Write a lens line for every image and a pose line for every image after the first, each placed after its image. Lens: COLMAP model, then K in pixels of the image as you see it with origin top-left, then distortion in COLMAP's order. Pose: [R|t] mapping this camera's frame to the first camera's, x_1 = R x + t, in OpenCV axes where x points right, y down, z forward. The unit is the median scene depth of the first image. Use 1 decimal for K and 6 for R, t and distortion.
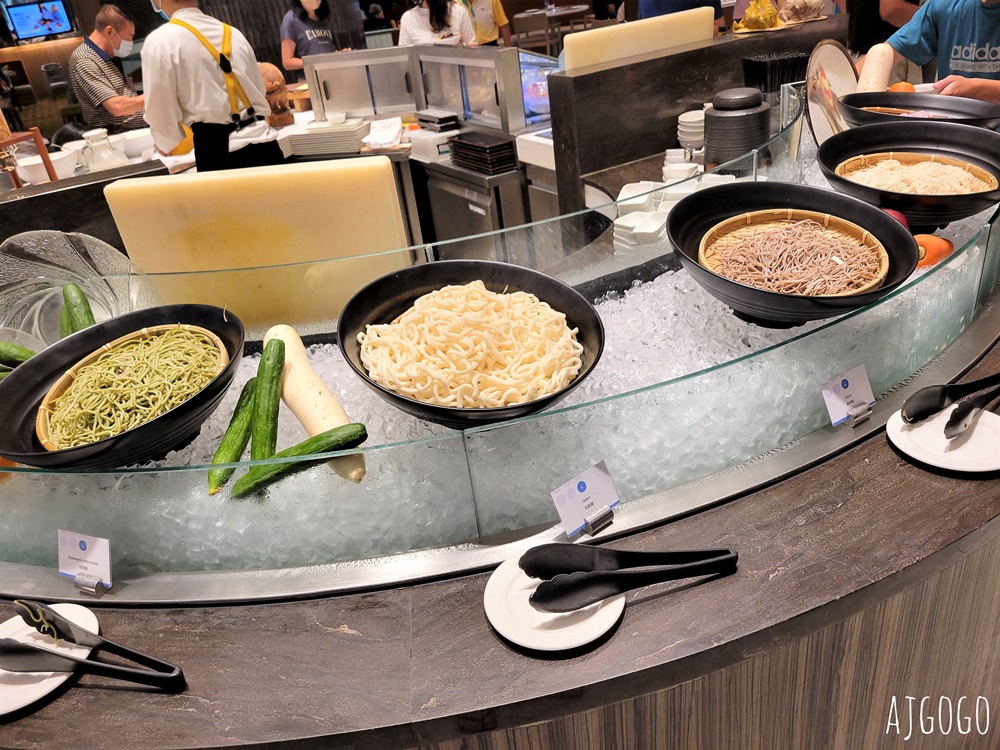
lens RADIAL K [[769.0, 0, 500.0], [0, 769.0, 375.0], [0, 0, 1]] dist [0.012225, 0.005916]
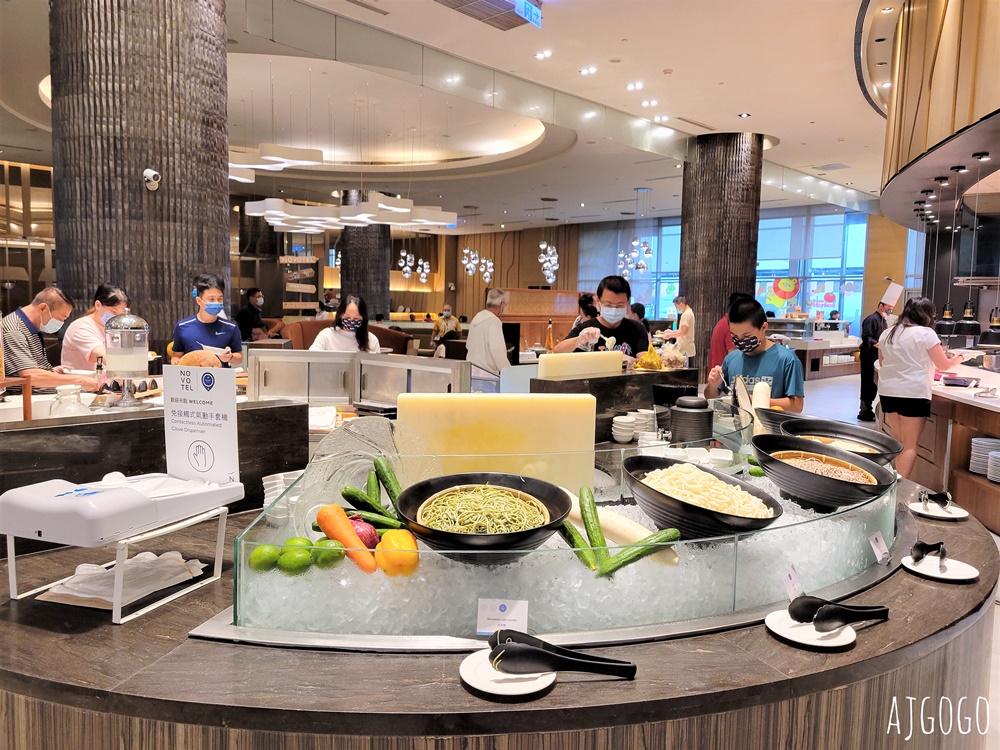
lens RADIAL K [[769.0, 0, 500.0], [0, 769.0, 375.0], [0, 0, 1]] dist [0.012225, 0.005916]
pose [[0.944807, 0.119400, 0.305095, -0.801471], [0.016529, 0.912670, -0.408364, 0.318169], [-0.327210, 0.390868, 0.860323, -0.315983]]
